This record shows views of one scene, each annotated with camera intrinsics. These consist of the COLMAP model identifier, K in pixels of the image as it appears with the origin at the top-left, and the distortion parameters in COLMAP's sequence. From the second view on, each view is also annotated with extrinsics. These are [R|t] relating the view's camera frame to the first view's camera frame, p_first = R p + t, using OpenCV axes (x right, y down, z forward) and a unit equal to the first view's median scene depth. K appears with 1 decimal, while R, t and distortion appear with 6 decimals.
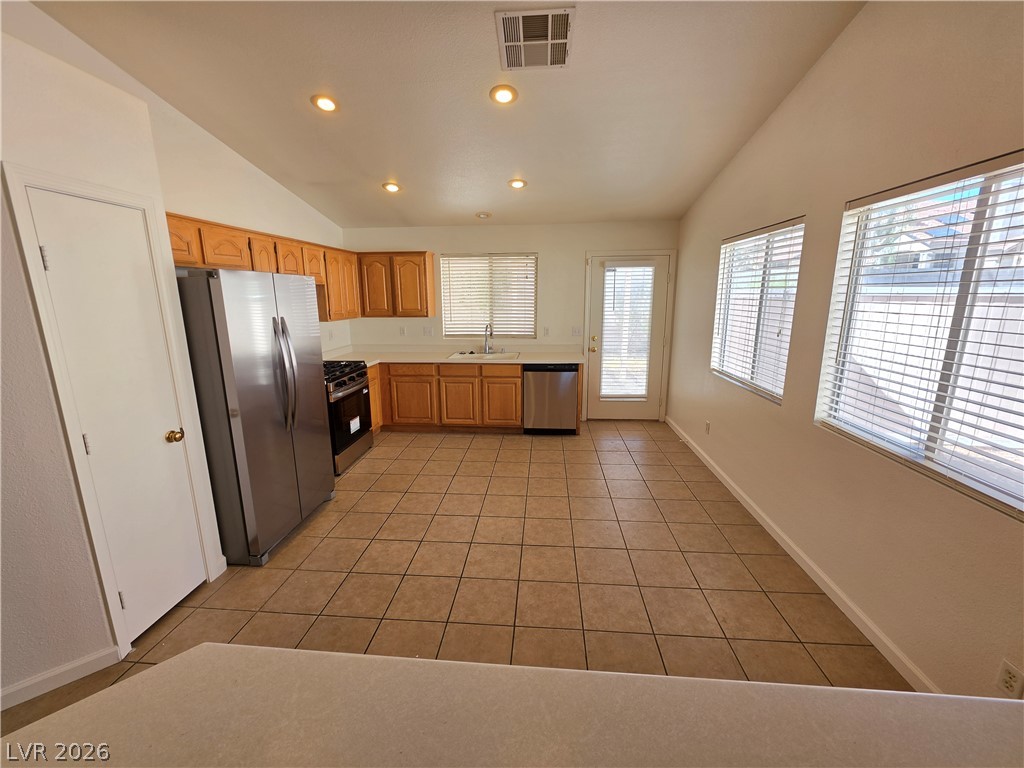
lens RADIAL K [[410.7, 0, 511.3], [0, 410.7, 377.6], [0, 0, 1]] dist [-0.002823, 0.000006]
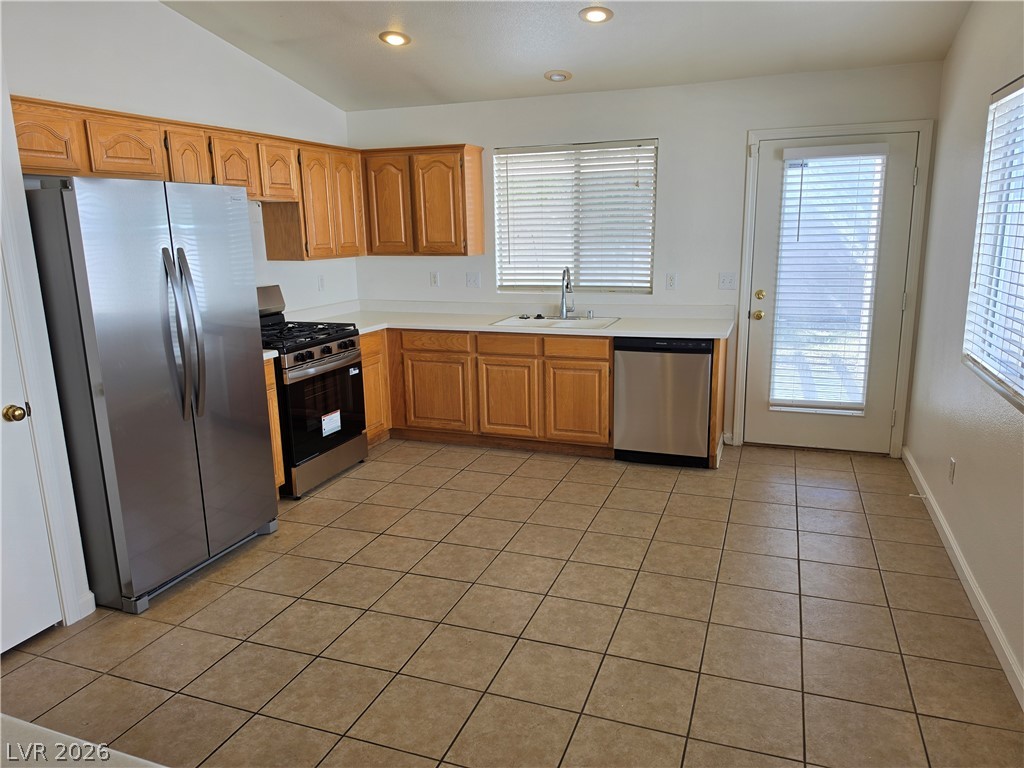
lens RADIAL K [[705.1, 0, 518.4], [0, 705.1, 381.3], [0, 0, 1]] dist [0.080702, -0.112599]
pose [[0.964033, 0.046491, -0.261685, 0.173150], [-0.041234, 0.998823, 0.025548, 0.009542], [0.262565, -0.013839, 0.964815, 0.014492]]
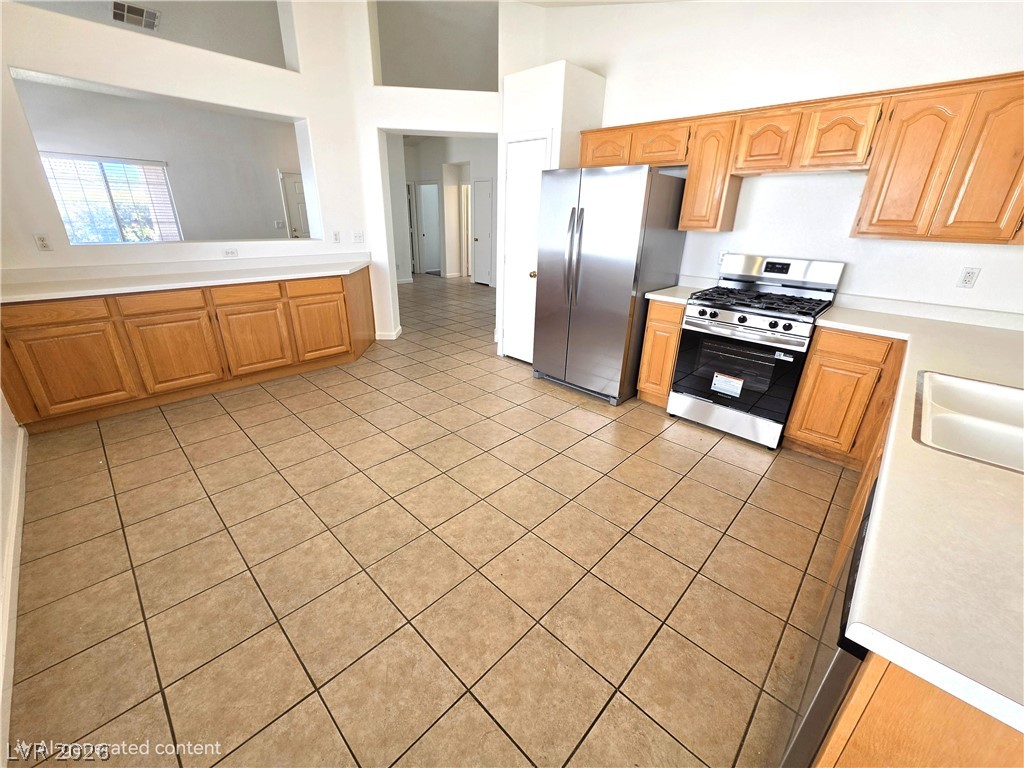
lens RADIAL K [[410.7, 0, 511.3], [0, 410.7, 377.6], [0, 0, 1]] dist [-0.002823, 0.000006]
pose [[-0.628502, 0.275167, -0.727508, 0.338402], [-0.178689, 0.859234, 0.479361, -0.157105], [0.757004, 0.431277, -0.490861, 0.998017]]
